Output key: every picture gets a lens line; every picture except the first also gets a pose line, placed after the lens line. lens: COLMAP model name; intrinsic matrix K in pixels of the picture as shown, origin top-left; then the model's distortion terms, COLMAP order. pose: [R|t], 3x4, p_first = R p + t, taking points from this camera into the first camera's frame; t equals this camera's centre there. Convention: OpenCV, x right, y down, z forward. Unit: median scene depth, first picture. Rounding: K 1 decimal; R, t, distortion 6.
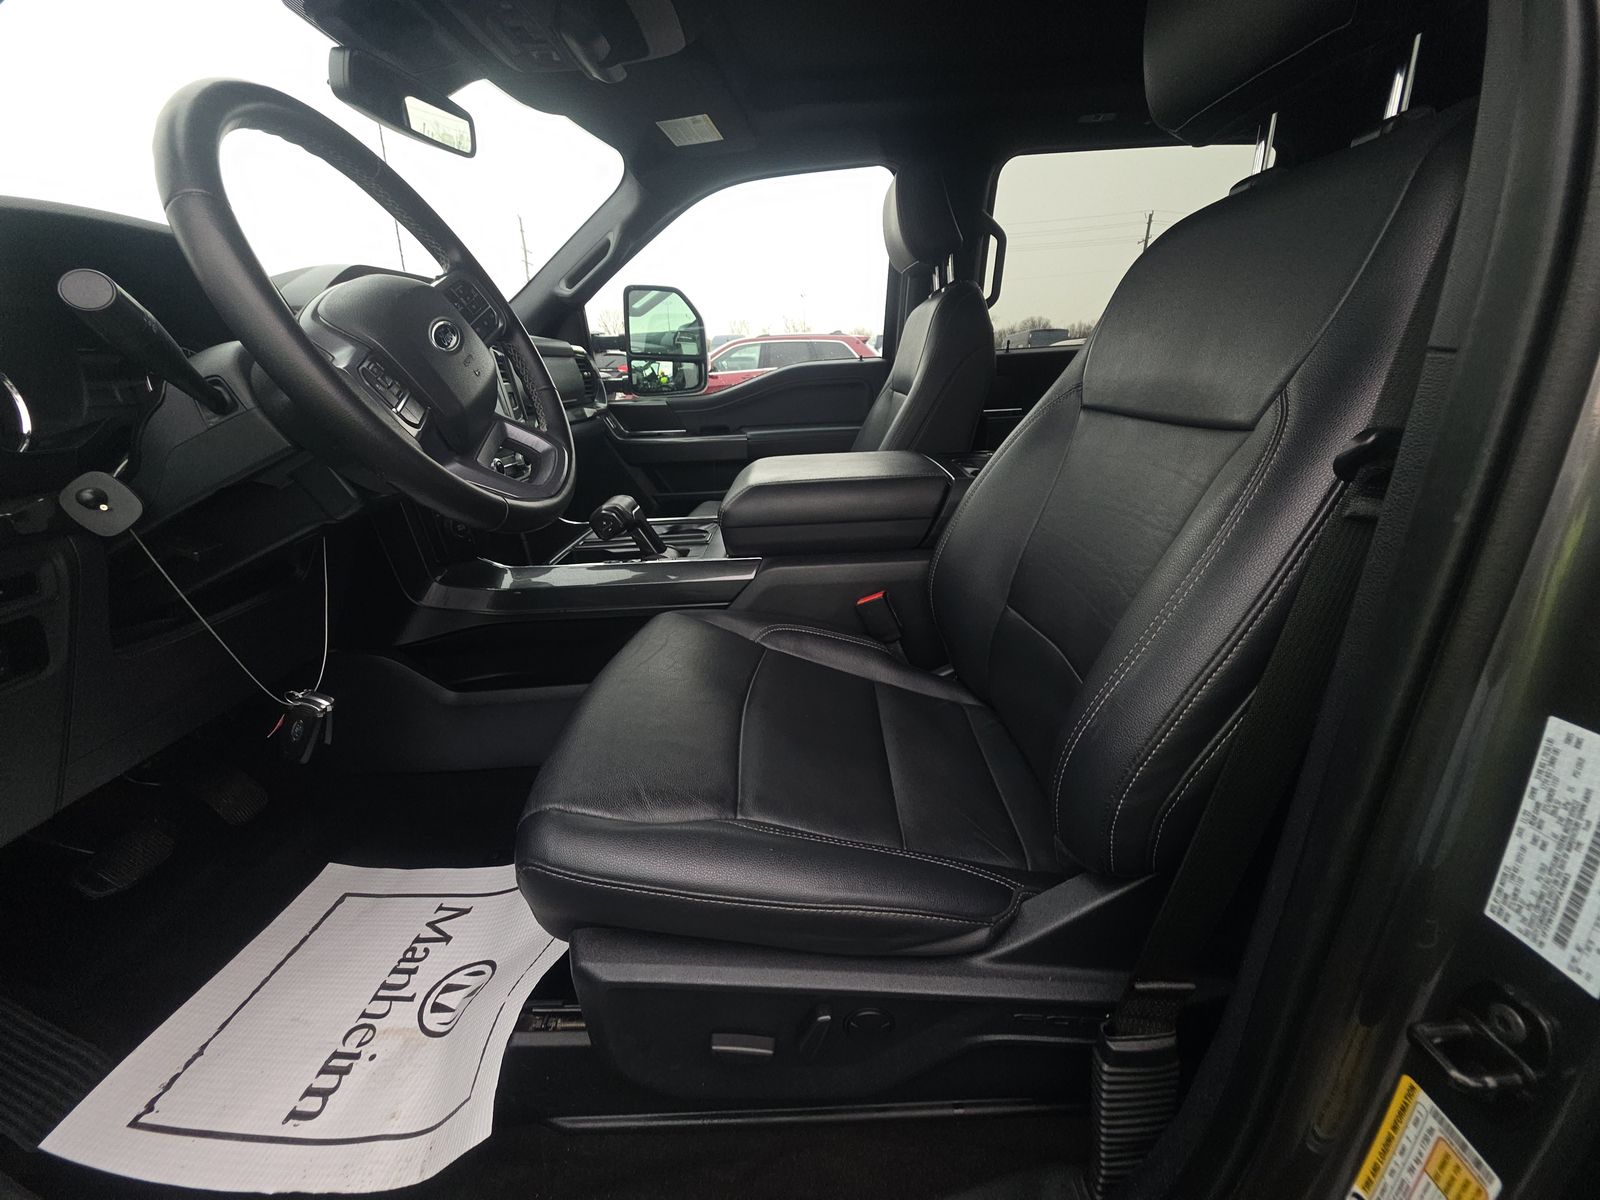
lens RADIAL K [[642.4, 0, 800.0], [0, 642.4, 600.0], [0, 0, 1]] dist [0.000309, 0.000029]
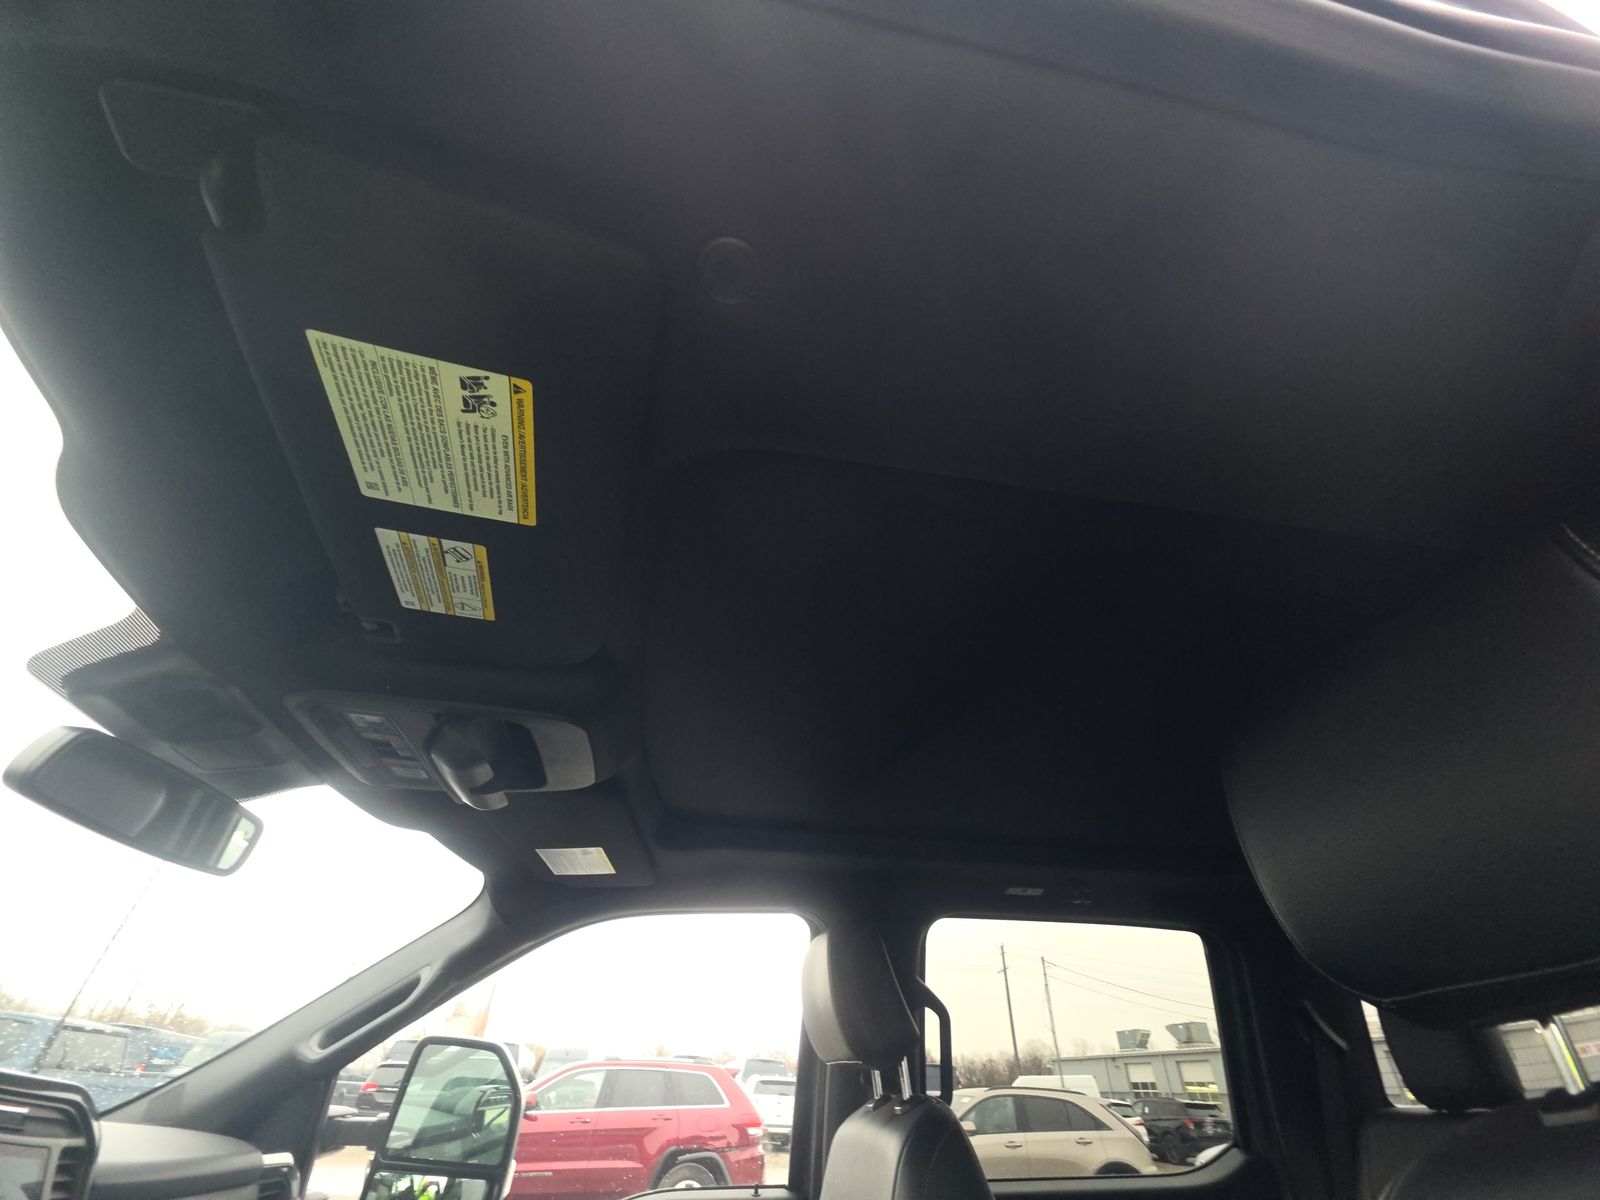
lens RADIAL K [[642.4, 0, 800.0], [0, 642.4, 600.0], [0, 0, 1]] dist [0.000309, 0.000029]
pose [[0.981493, 0.151639, 0.116949, -0.032722], [0.016668, 0.540741, -0.841024, -0.190086], [-0.190771, 0.827409, 0.528206, 0.207531]]
